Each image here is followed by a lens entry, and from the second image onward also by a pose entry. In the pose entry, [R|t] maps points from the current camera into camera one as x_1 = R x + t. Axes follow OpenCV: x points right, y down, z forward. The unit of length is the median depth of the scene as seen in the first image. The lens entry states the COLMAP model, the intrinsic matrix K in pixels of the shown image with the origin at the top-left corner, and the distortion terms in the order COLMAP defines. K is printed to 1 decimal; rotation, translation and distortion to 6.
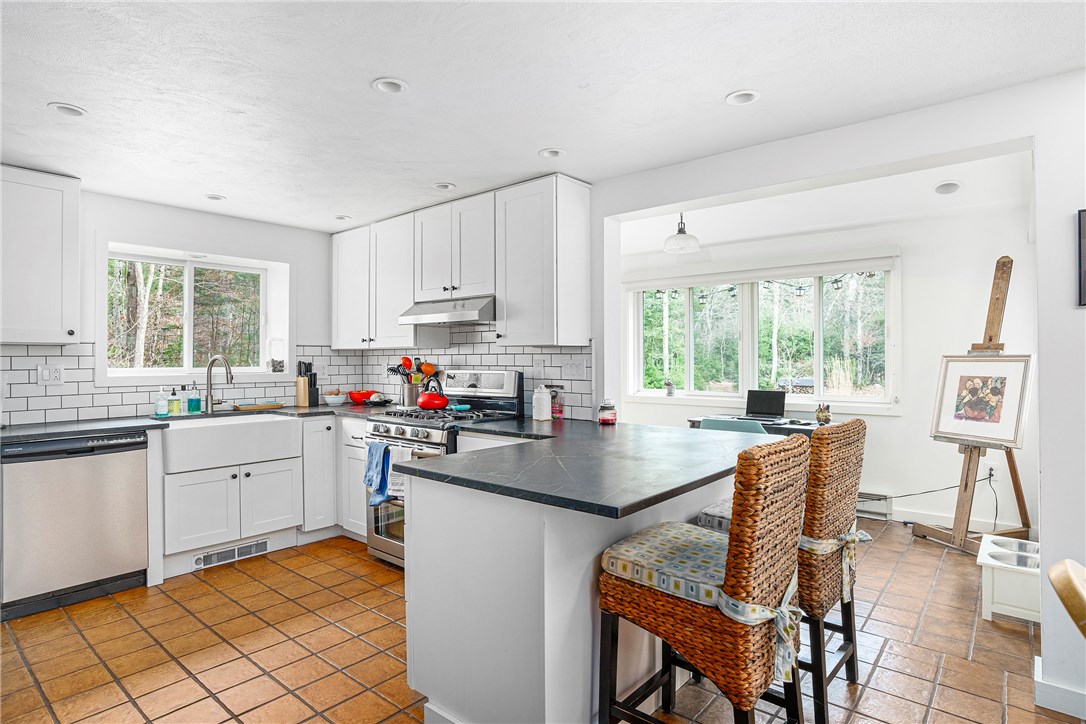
lens RADIAL K [[579.0, 0, 537.3], [0, 579.0, 361.7], [0, 0, 1]] dist [-0.028606, 0.001900]
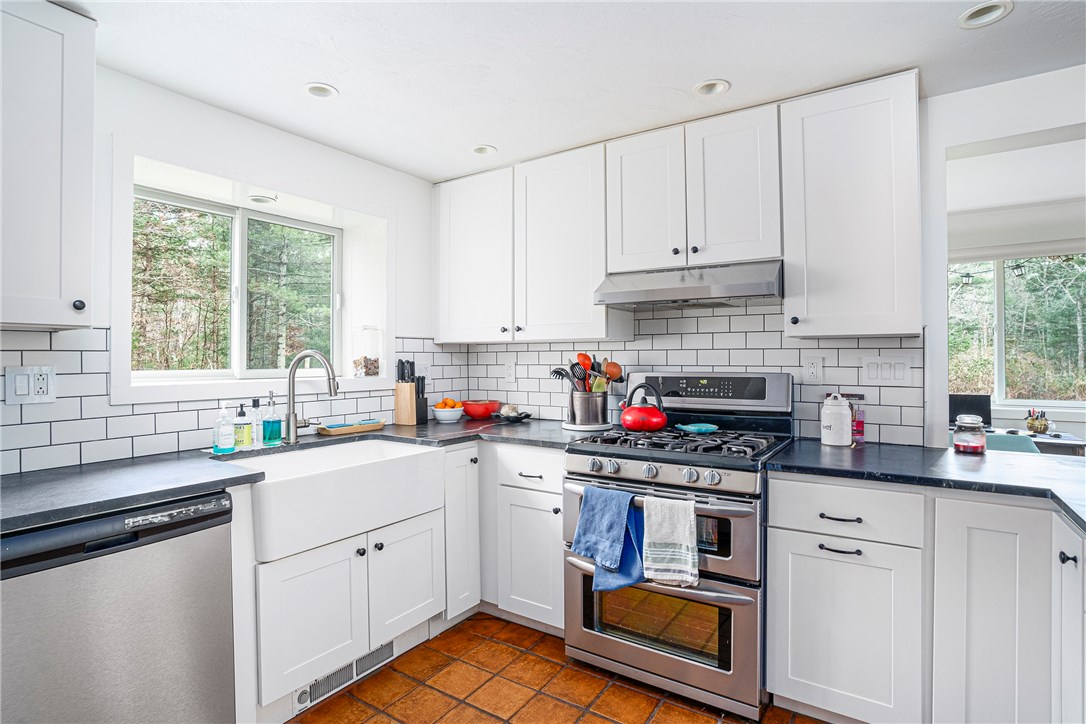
lens RADIAL K [[543.8, 0, 548.0], [0, 543.8, 359.3], [0, 0, 1]] dist [-0.046500, 0.000693]
pose [[0.991576, -0.000394, 0.129524, -0.374608], [0.000682, 0.999997, -0.002179, 0.000562], [-0.129523, 0.002249, 0.991574, 0.384947]]
